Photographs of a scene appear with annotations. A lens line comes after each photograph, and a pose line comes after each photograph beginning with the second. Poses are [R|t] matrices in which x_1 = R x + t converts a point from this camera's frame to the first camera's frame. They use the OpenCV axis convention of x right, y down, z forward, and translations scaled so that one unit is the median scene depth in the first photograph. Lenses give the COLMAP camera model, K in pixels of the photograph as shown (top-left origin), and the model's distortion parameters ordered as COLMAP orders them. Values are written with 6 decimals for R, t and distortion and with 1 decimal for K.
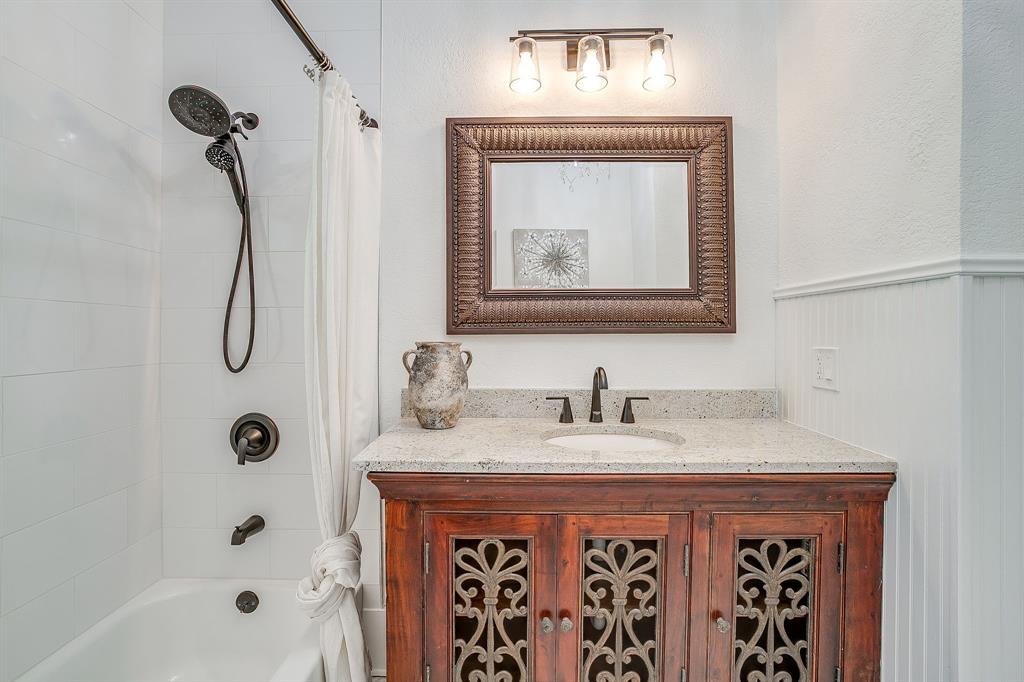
lens RADIAL K [[520.6, 0, 507.1], [0, 520.6, 326.5], [0, 0, 1]] dist [-0.017105, 0.022722]
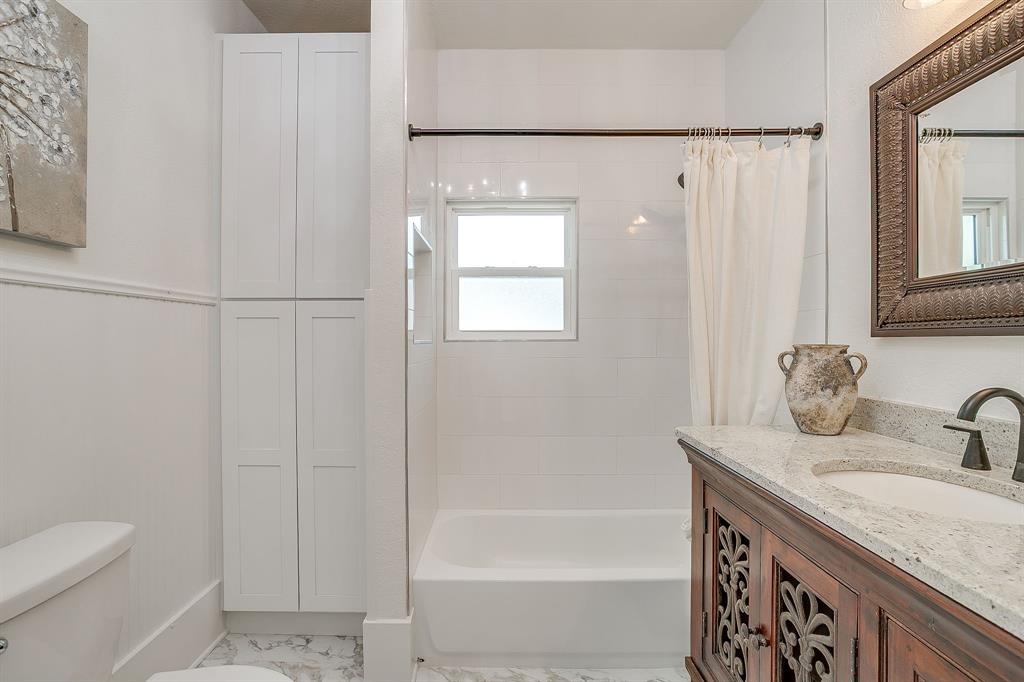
lens RADIAL K [[520.6, 0, 510.6], [0, 520.6, 337.9], [0, 0, 1]] dist [-0.017105, 0.022722]
pose [[0.017928, -0.000873, -0.999839, 0.823283], [0.009065, 0.999959, -0.000710, 0.013632], [0.999798, -0.009051, 0.017935, 0.423295]]
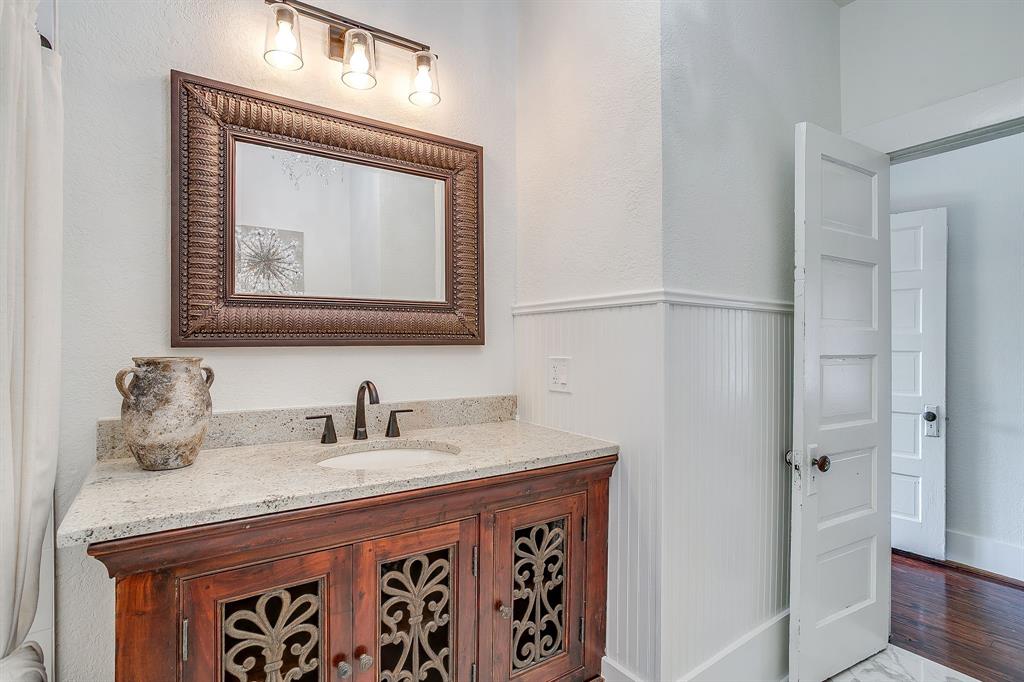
lens RADIAL K [[520.6, 0, 509.0], [0, 520.6, 336.3], [0, 0, 1]] dist [-0.017105, 0.022722]
pose [[0.819731, 0.007442, 0.572700, -0.162311], [-0.007283, 0.999970, -0.002570, -0.003056], [-0.572702, -0.002064, 0.819761, 0.076328]]
